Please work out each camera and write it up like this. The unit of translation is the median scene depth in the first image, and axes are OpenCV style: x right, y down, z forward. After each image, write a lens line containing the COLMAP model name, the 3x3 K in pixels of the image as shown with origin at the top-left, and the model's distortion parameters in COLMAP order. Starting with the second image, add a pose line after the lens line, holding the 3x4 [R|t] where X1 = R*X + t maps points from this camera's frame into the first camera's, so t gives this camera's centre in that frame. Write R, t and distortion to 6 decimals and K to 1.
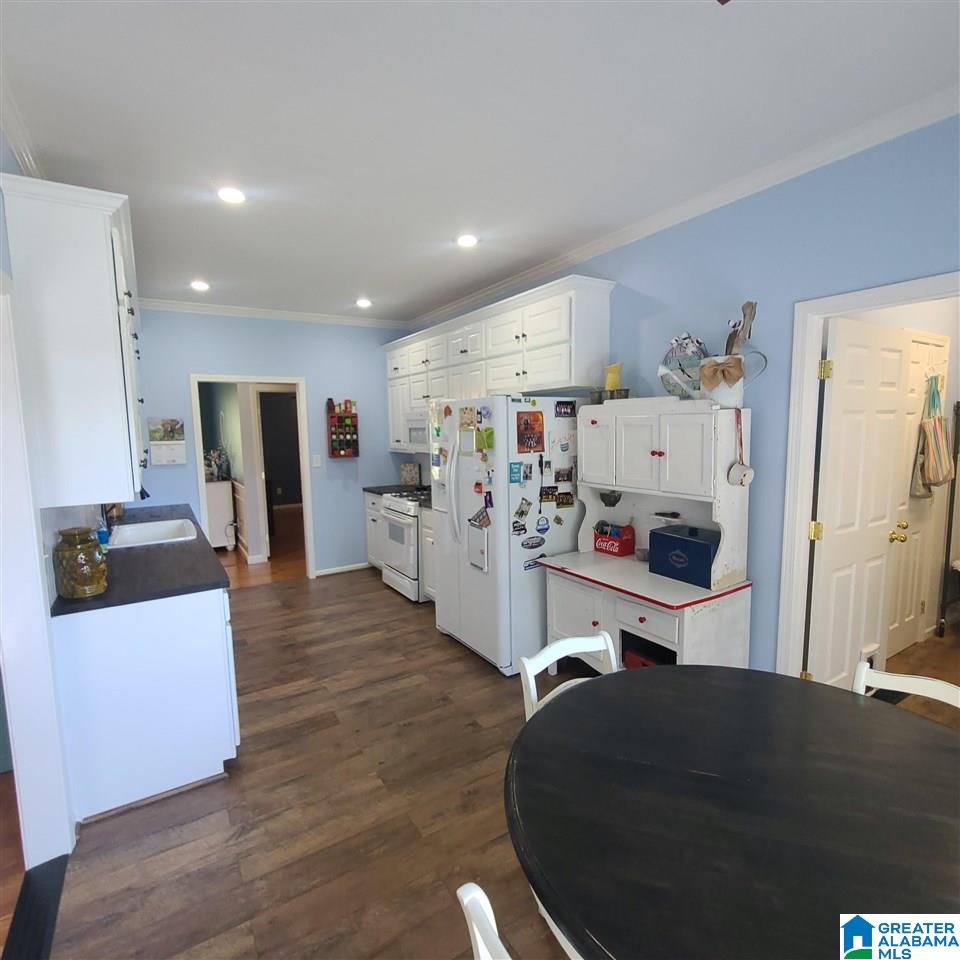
lens RADIAL K [[524.6, 0, 478.3], [0, 524.6, 484.3], [0, 0, 1]] dist [-0.000826, -0.000473]
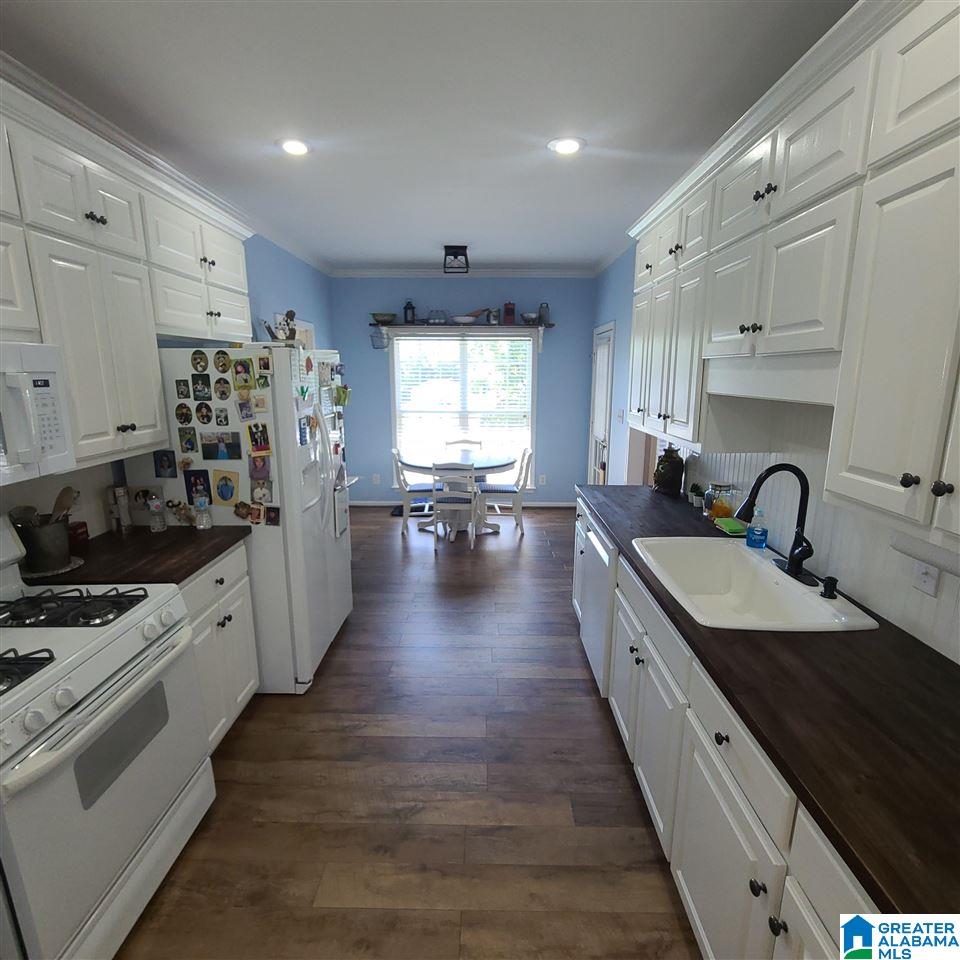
lens RADIAL K [[474.4, 0, 481.1], [0, 474.4, 466.4], [0, 0, 1]] dist [-0.000060, -0.000083]
pose [[-0.839200, -0.086357, 0.536923, -0.704258], [0.078293, 0.957840, 0.276427, -0.186083], [-0.538158, 0.274015, -0.797058, 1.597559]]
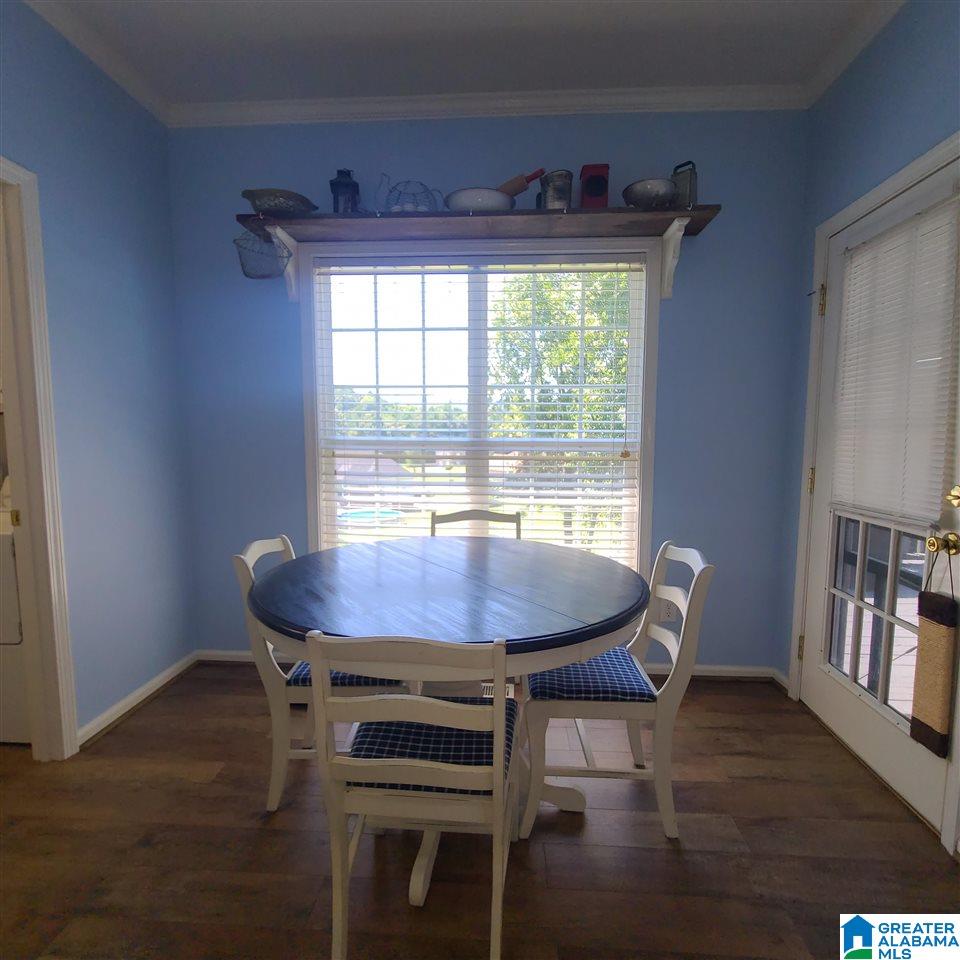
lens RADIAL K [[524.6, 0, 478.3], [0, 524.6, 484.3], [0, 0, 1]] dist [-0.000826, -0.000473]
pose [[-0.811504, -0.043564, 0.582721, -0.139089], [0.079796, 0.979614, 0.184361, 0.023984], [-0.578873, 0.196109, -0.791484, 0.788411]]
